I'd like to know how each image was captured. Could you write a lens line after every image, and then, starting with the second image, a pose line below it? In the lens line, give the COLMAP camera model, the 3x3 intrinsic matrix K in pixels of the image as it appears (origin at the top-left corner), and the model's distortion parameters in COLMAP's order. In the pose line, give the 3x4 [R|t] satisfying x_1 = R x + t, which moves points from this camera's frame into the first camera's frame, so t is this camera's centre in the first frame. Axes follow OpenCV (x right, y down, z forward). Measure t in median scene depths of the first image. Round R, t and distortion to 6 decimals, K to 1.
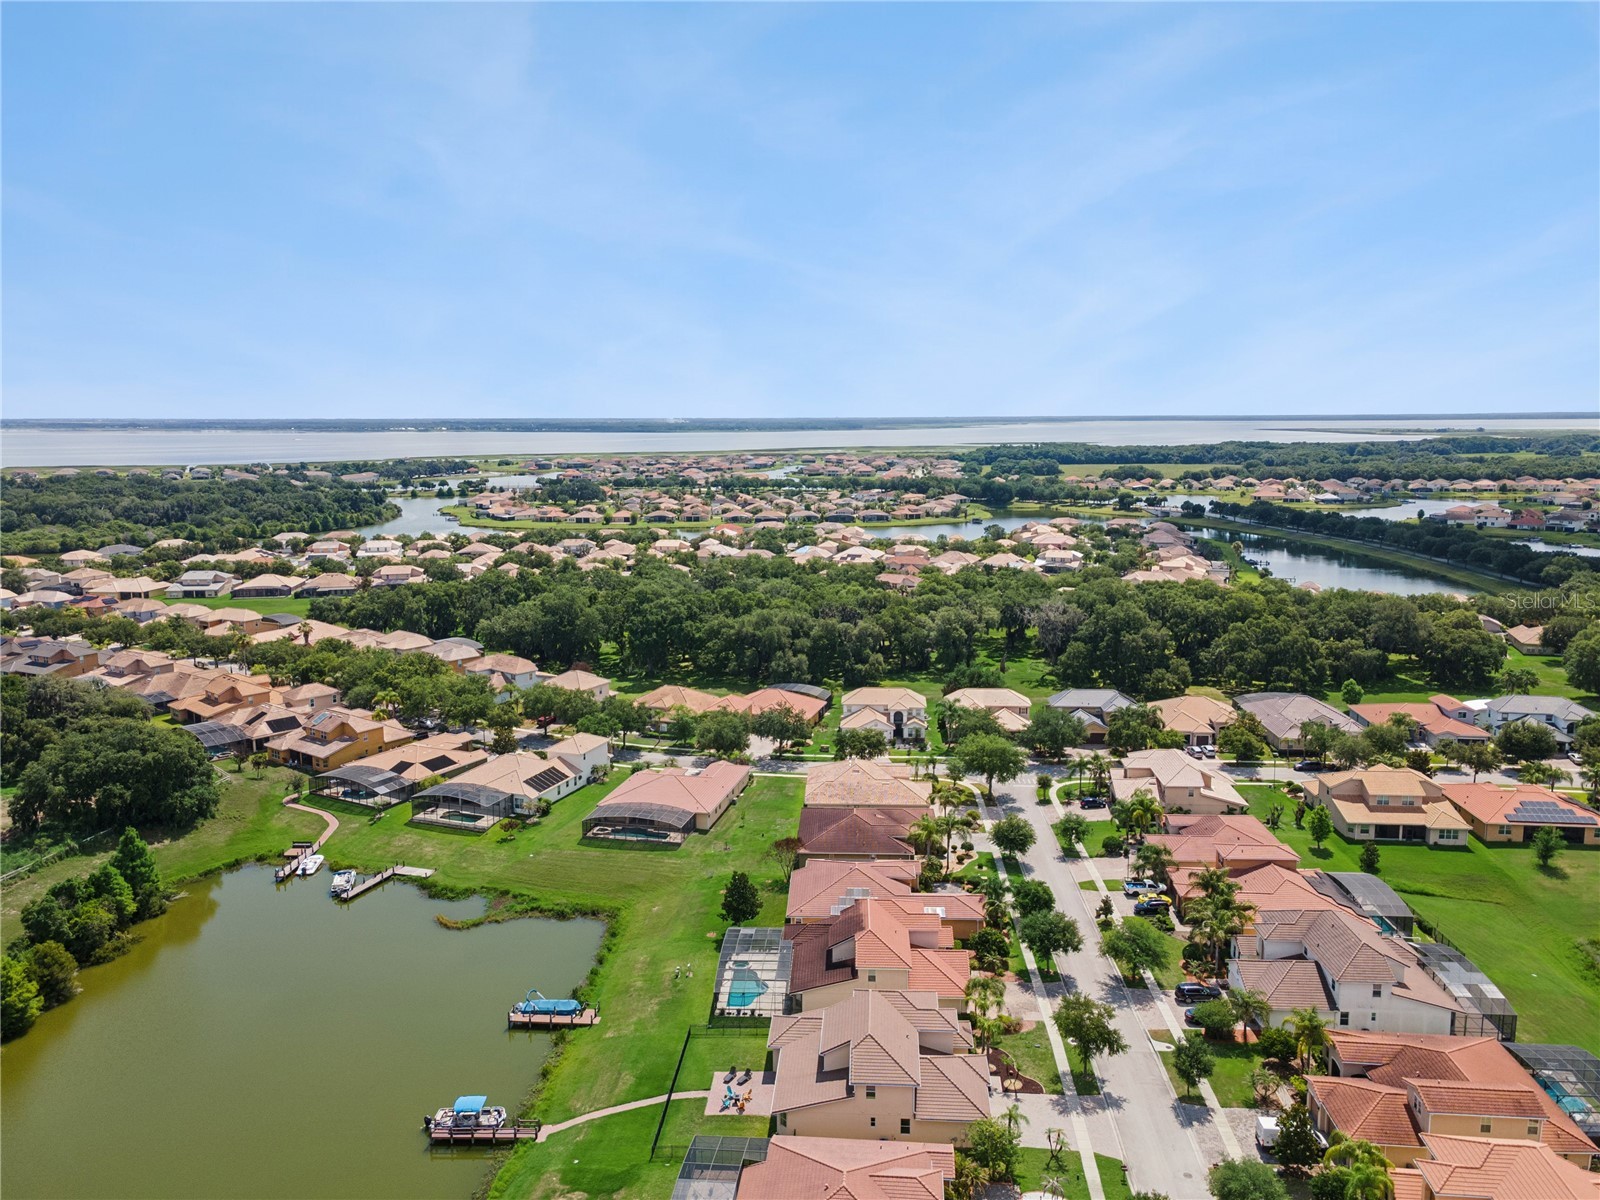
lens RADIAL K [[1192.1, 0, 806.8], [0, 1192.1, 600.3], [0, 0, 1]] dist [0.038485, 0.009887]
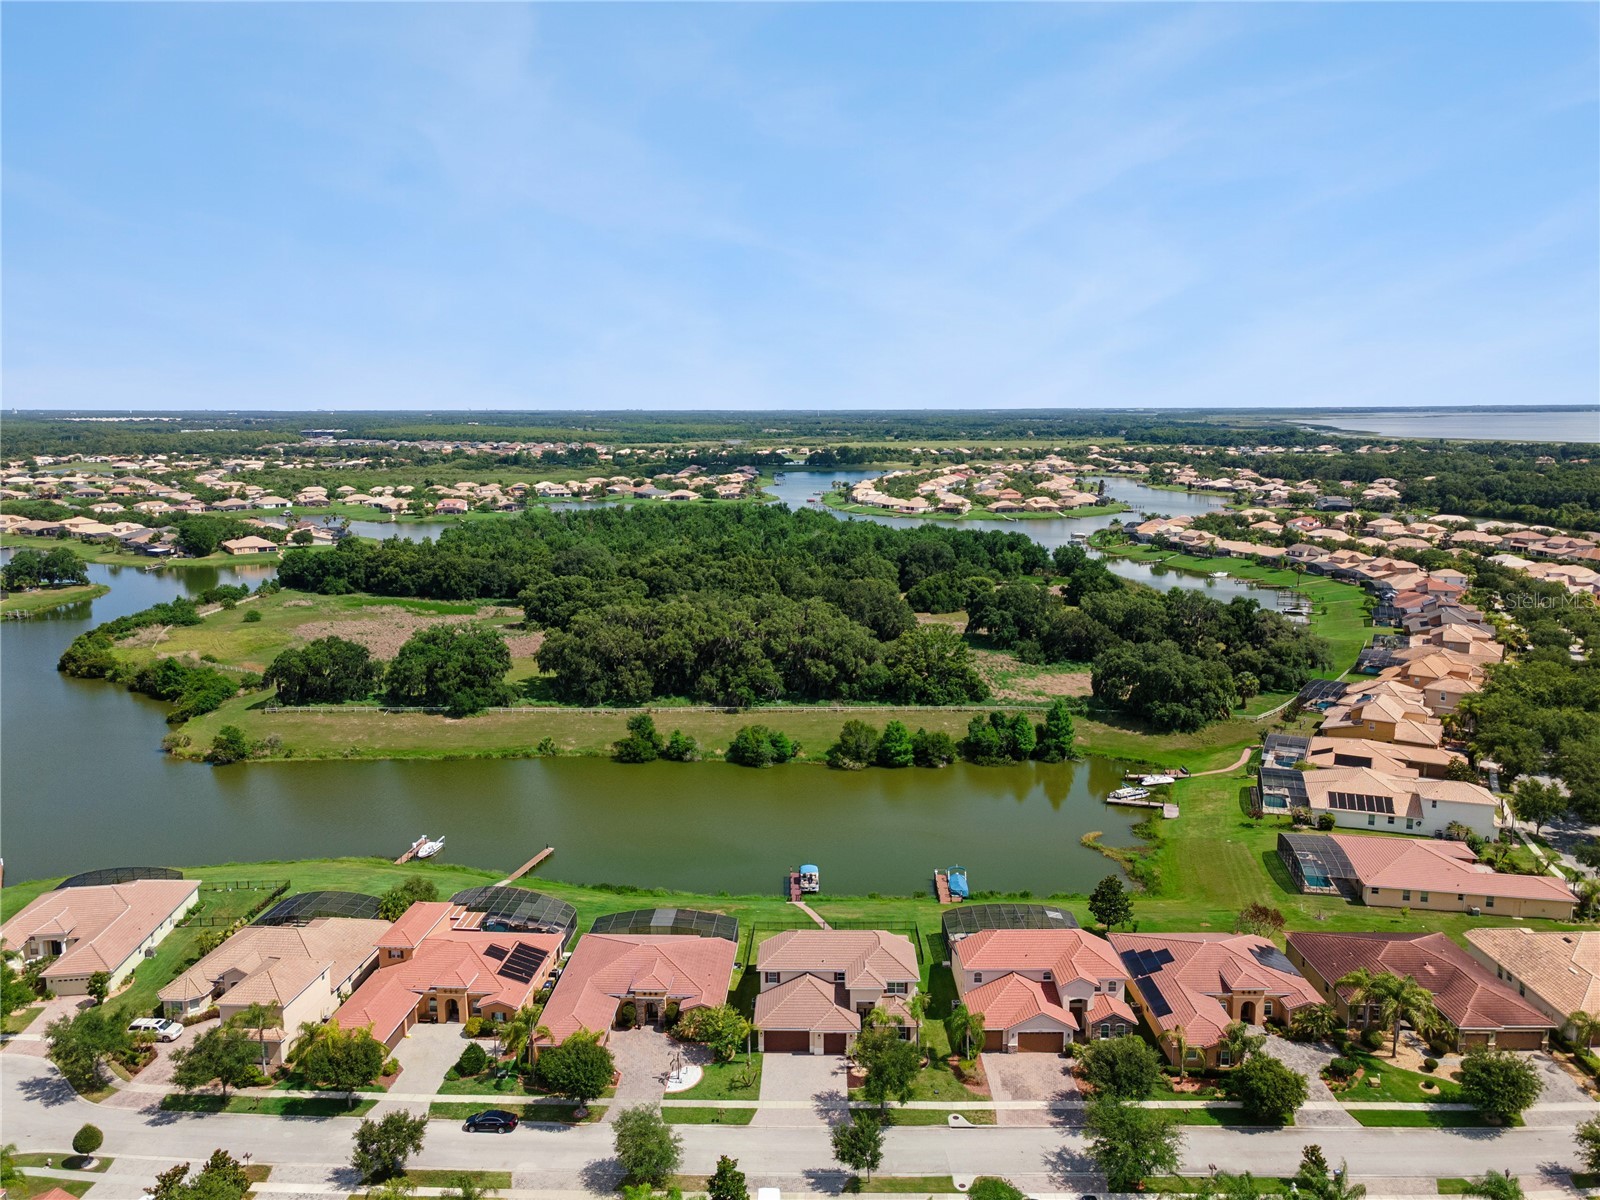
lens RADIAL K [[1178.0, 0, 800.0], [0, 1178.0, 600.0], [0, 0, 1]] dist [0.038954, -0.000085]
pose [[0.042249, 0.168142, -0.984857, 0.663489], [-0.153606, 0.975111, 0.159888, -0.086552], [0.987229, 0.144525, 0.067025, 0.497867]]
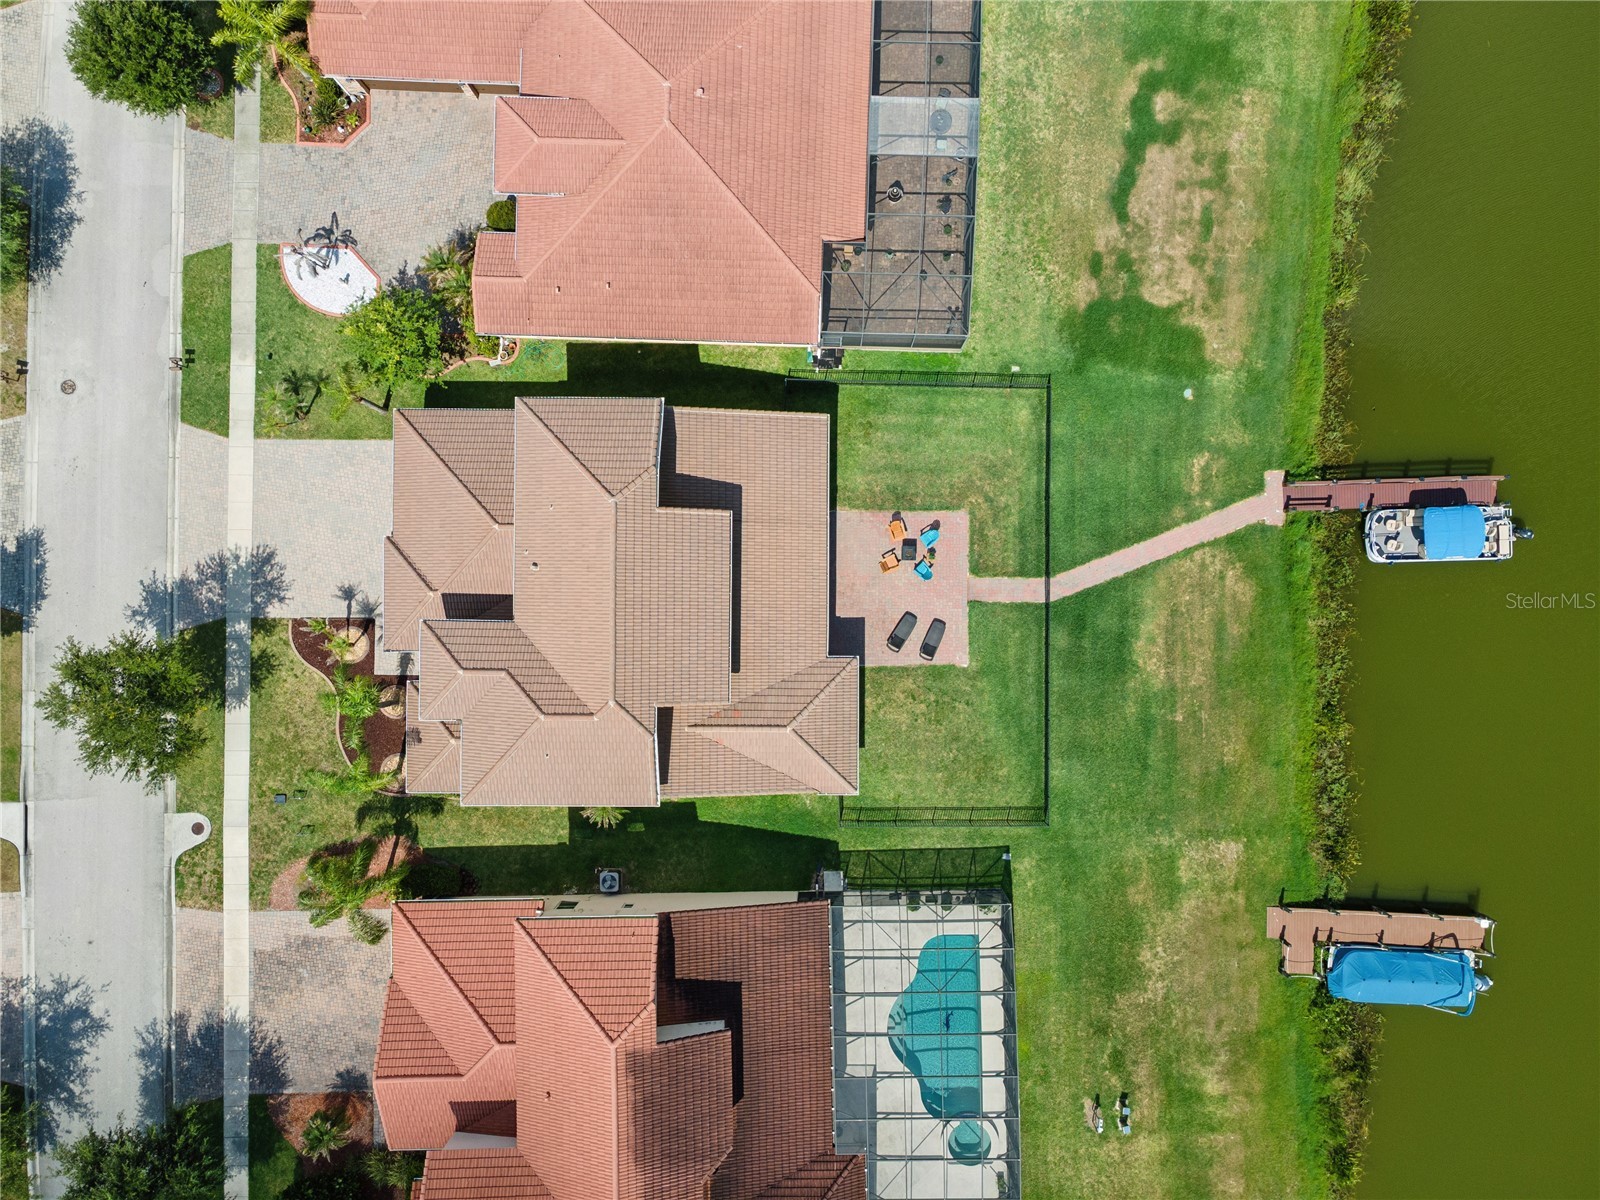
lens RADIAL K [[1192.1, 0, 806.8], [0, 1192.1, 600.3], [0, 0, 1]] dist [0.038485, 0.009887]
pose [[-0.998070, 0.056136, 0.026563, -0.016670], [0.018261, -0.143539, 0.989476, -0.044435], [0.059358, 0.988051, 0.142237, 0.557947]]
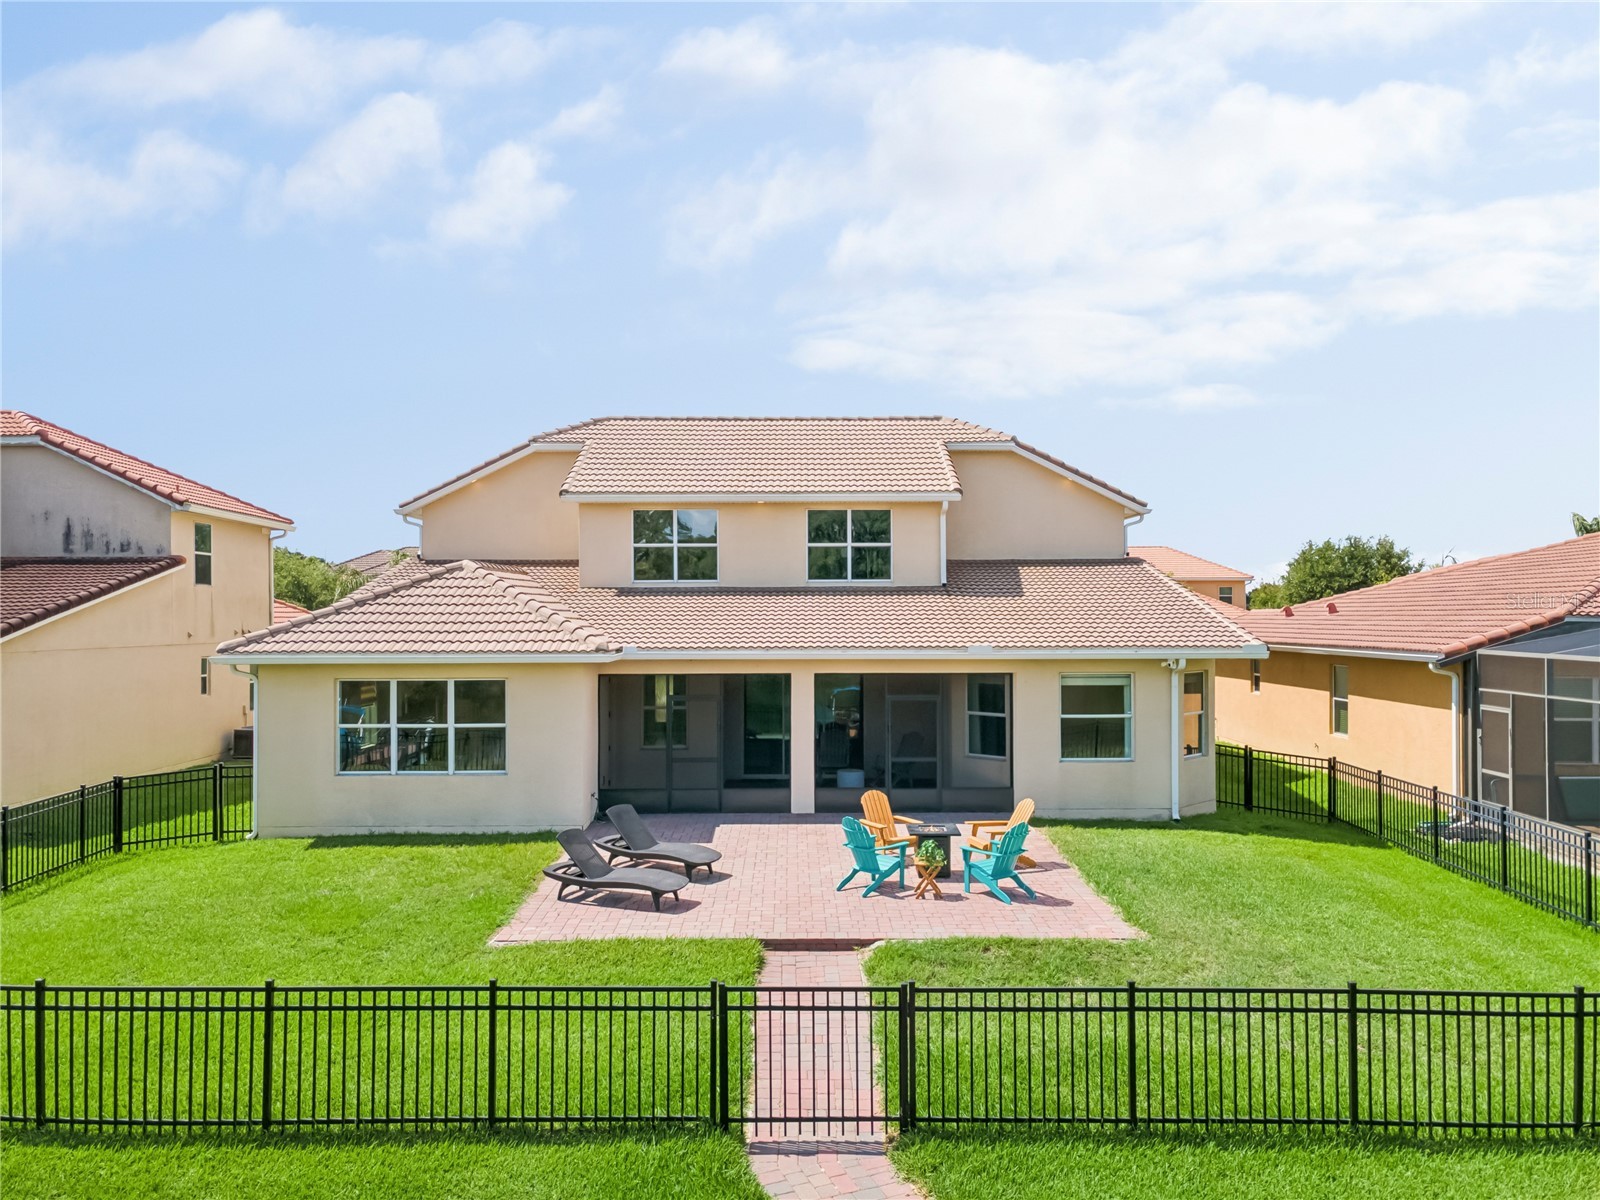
lens RADIAL K [[1192.1, 0, 806.8], [0, 1192.1, 600.3], [0, 0, 1]] dist [0.038485, 0.009887]
pose [[-0.070473, 0.018756, 0.997337, -0.117376], [0.157177, 0.987542, -0.007466, 0.226400], [-0.985053, 0.156232, -0.072543, 0.601498]]
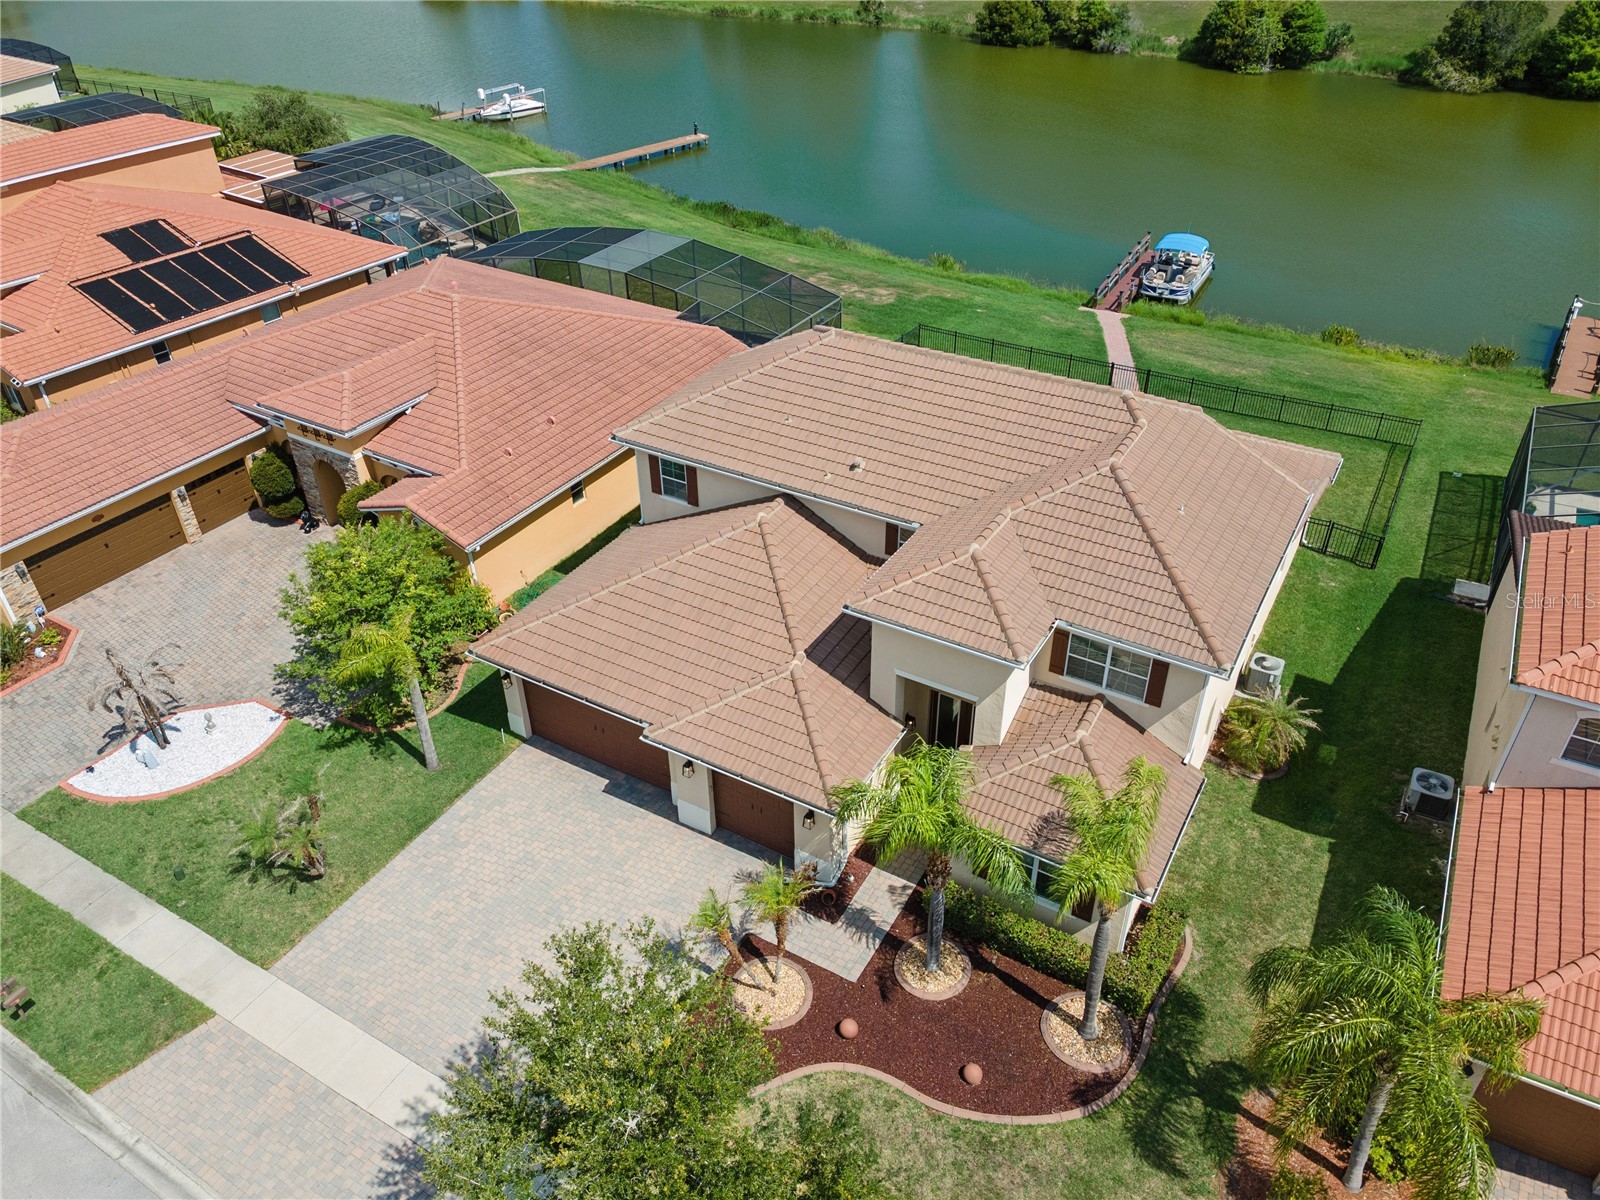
lens RADIAL K [[1178.0, 0, 800.0], [0, 1178.0, 600.0], [0, 0, 1]] dist [0.038954, -0.000085]
pose [[-0.450242, 0.520002, -0.725865, 0.173738], [-0.126758, 0.767467, 0.628432, 0.130119], [0.883863, 0.374956, -0.279631, 0.626992]]
